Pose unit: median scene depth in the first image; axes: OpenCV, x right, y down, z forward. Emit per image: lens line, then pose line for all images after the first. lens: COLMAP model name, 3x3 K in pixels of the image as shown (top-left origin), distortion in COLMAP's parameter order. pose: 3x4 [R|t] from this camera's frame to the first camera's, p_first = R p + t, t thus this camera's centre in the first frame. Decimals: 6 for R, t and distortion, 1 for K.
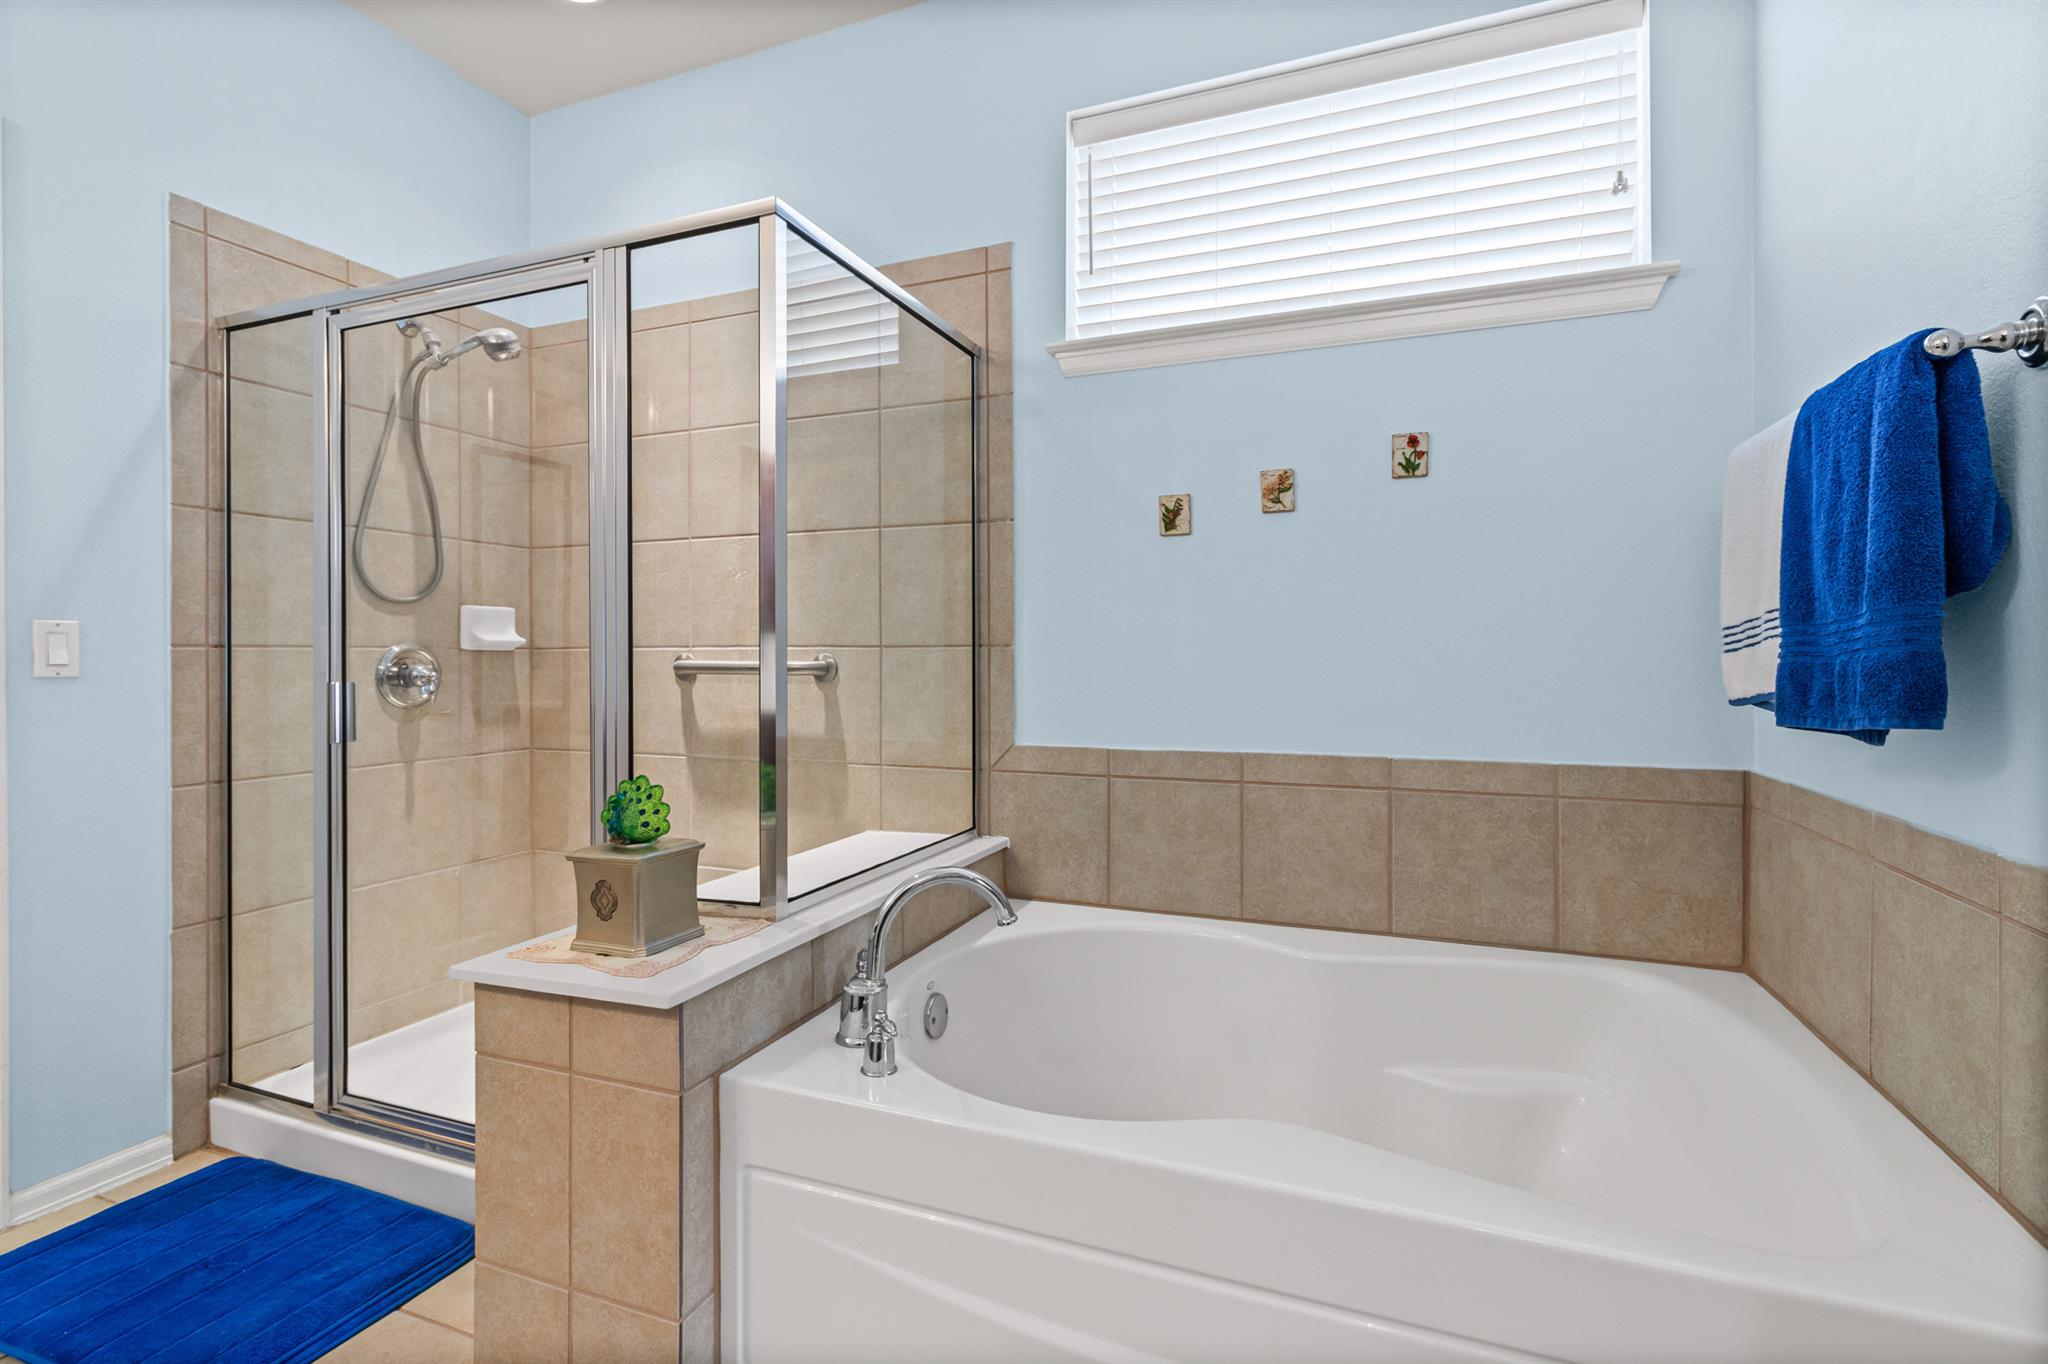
lens RADIAL K [[948.2, 0, 1020.2], [0, 948.2, 657.4], [0, 0, 1]] dist [0.000616, -0.001012]
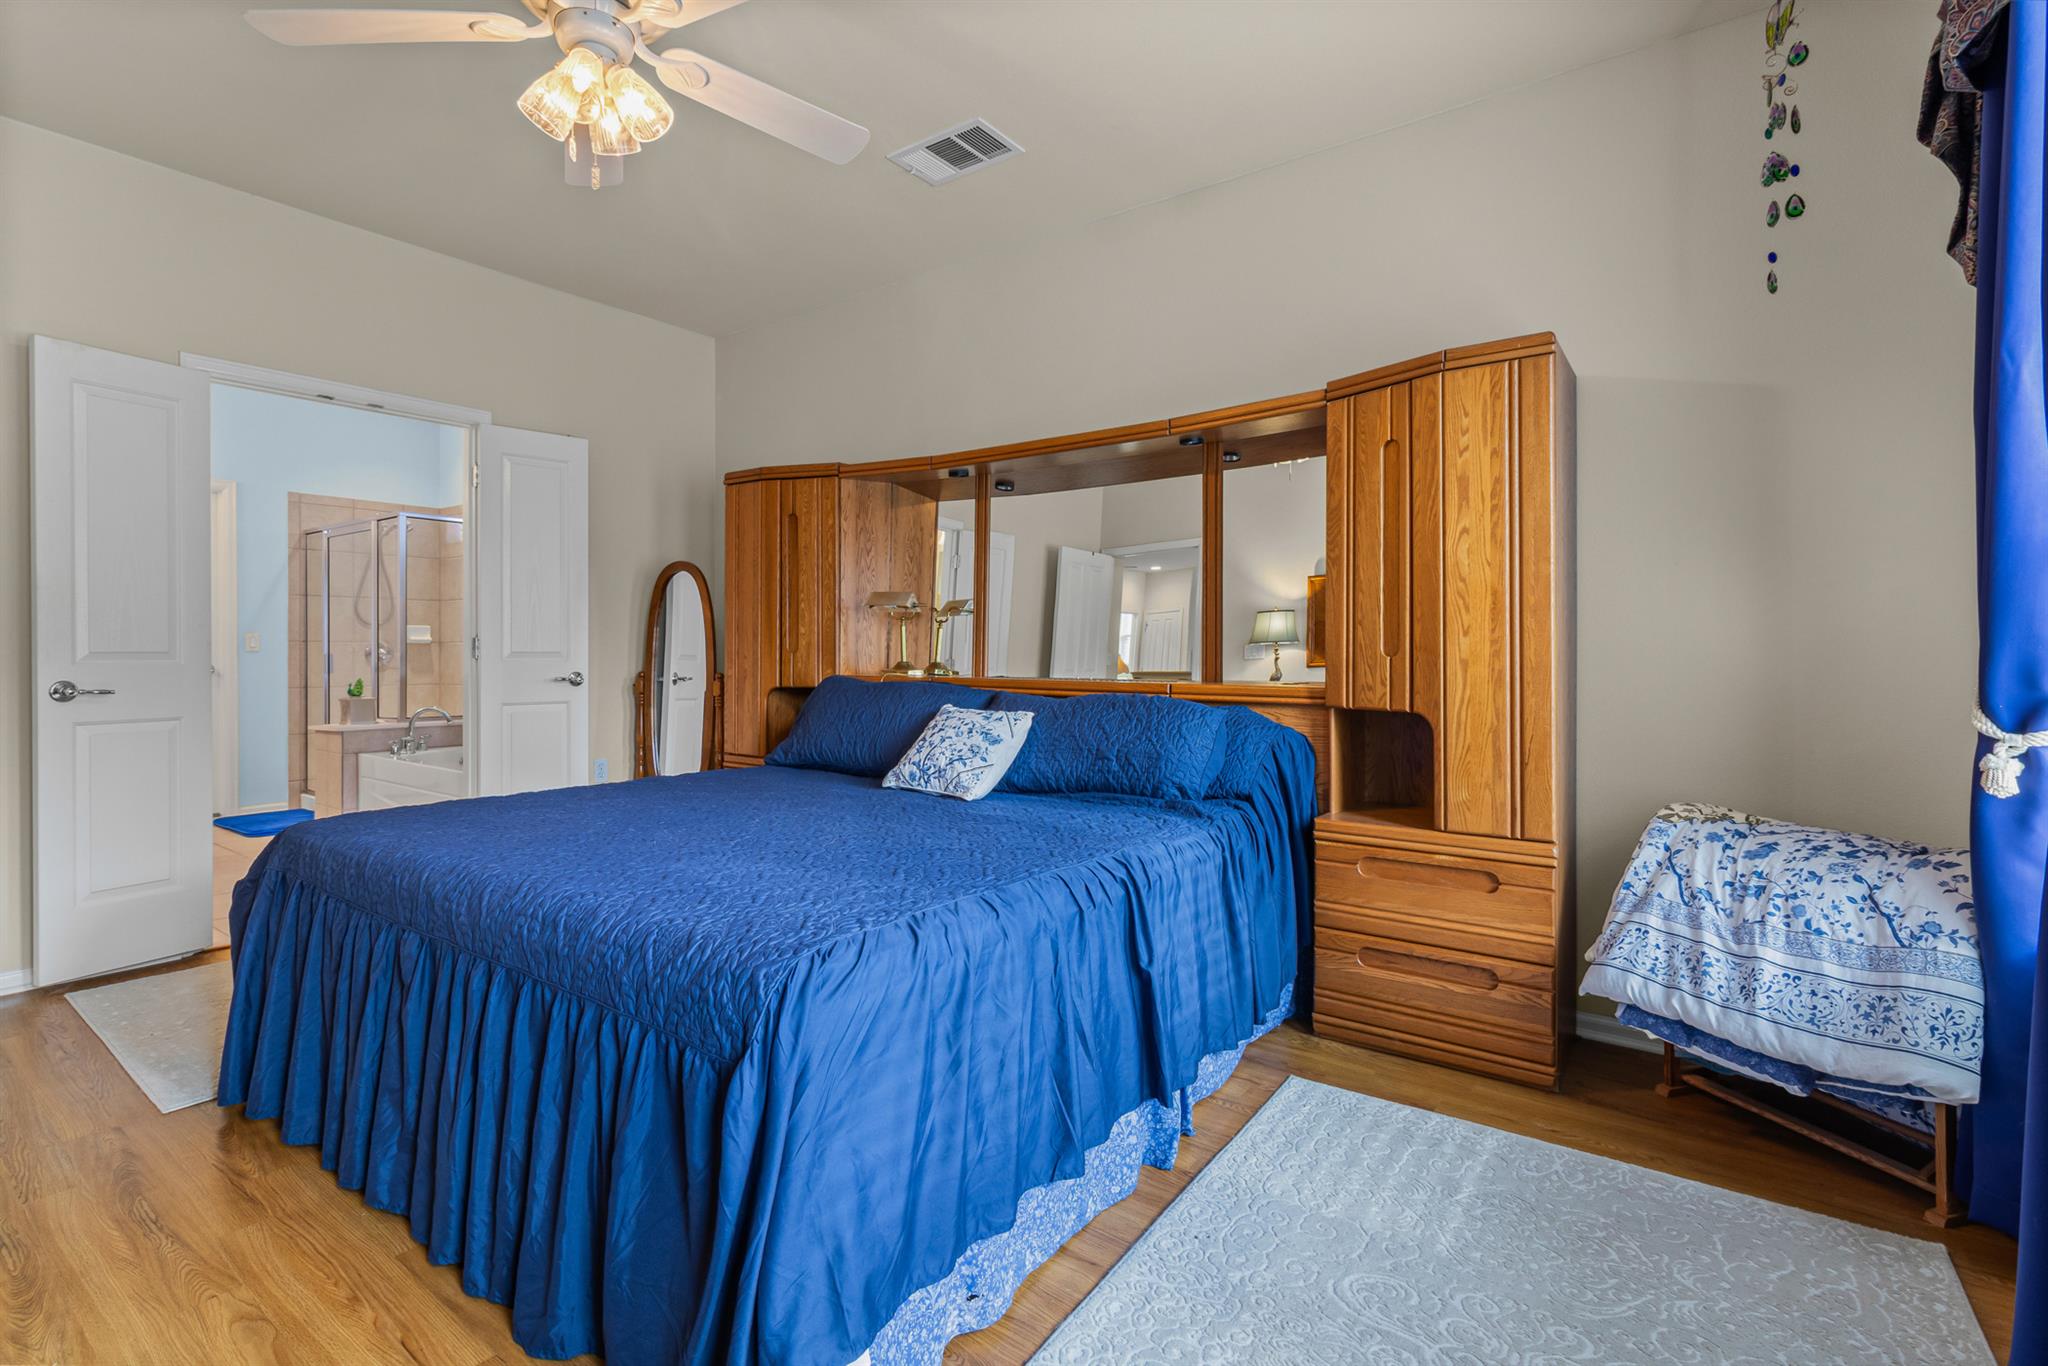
lens RADIAL K [[948.2, 0, 1017.3], [0, 948.2, 652.9], [0, 0, 1]] dist [0.000616, -0.001012]
pose [[0.966346, 0.003588, -0.257219, 1.882601], [-0.003537, 0.999994, 0.000660, 0.013138], [0.257220, 0.000272, 0.966353, -1.171705]]
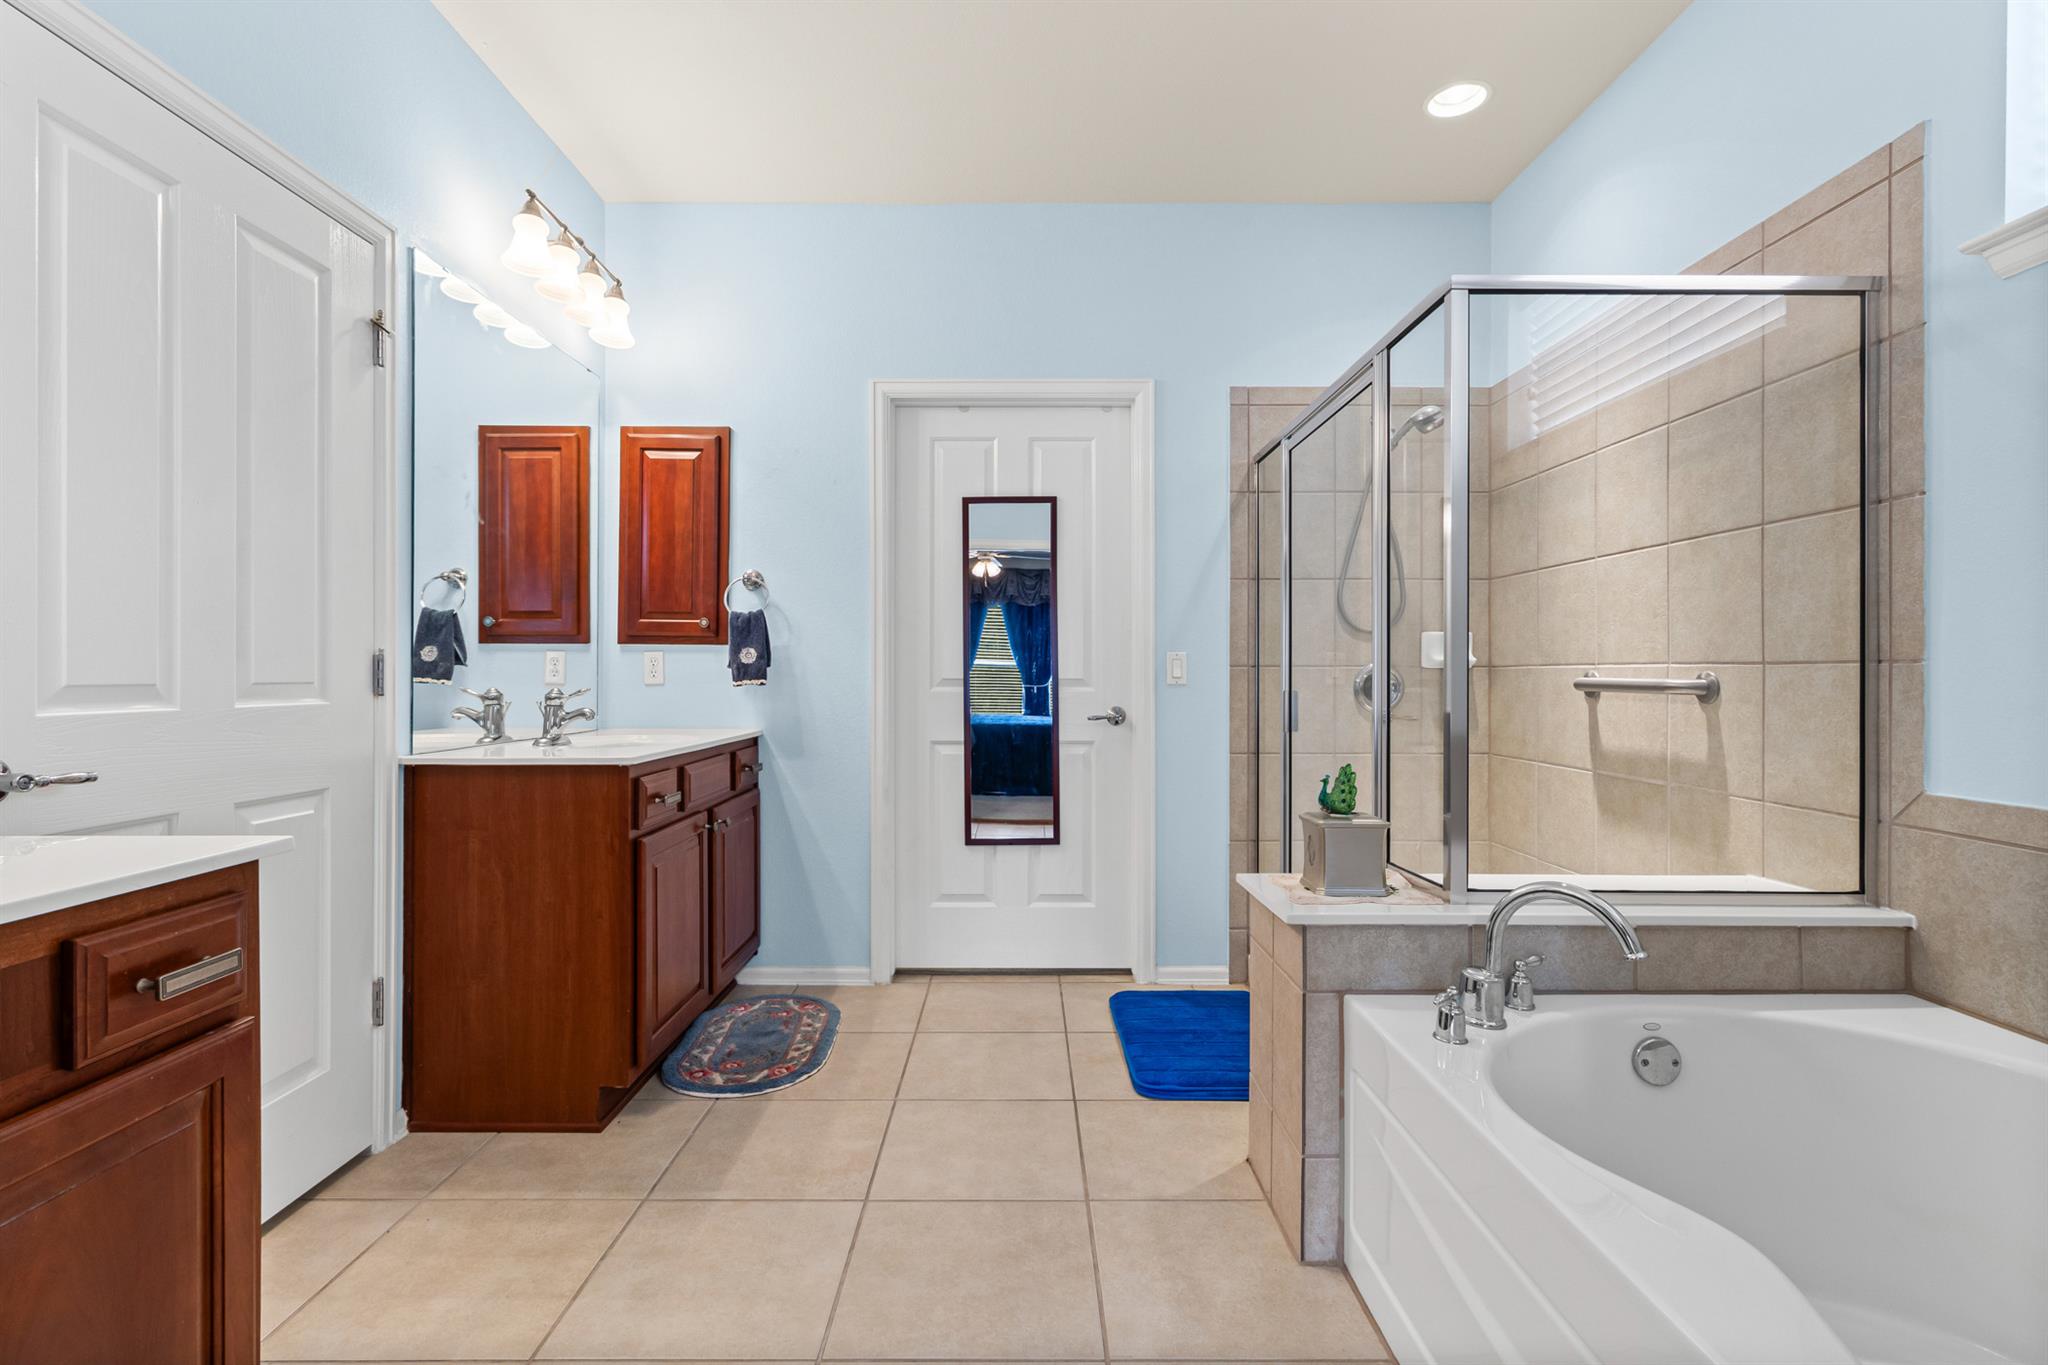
lens RADIAL K [[948.2, 0, 1023.8], [0, 948.2, 679.0], [0, 0, 1]] dist [0.000616, -0.001012]
pose [[0.370996, 0.008179, -0.928599, 0.423531], [-0.003537, 0.999966, 0.007395, -0.001161], [0.928628, 0.000541, 0.371012, 0.062147]]
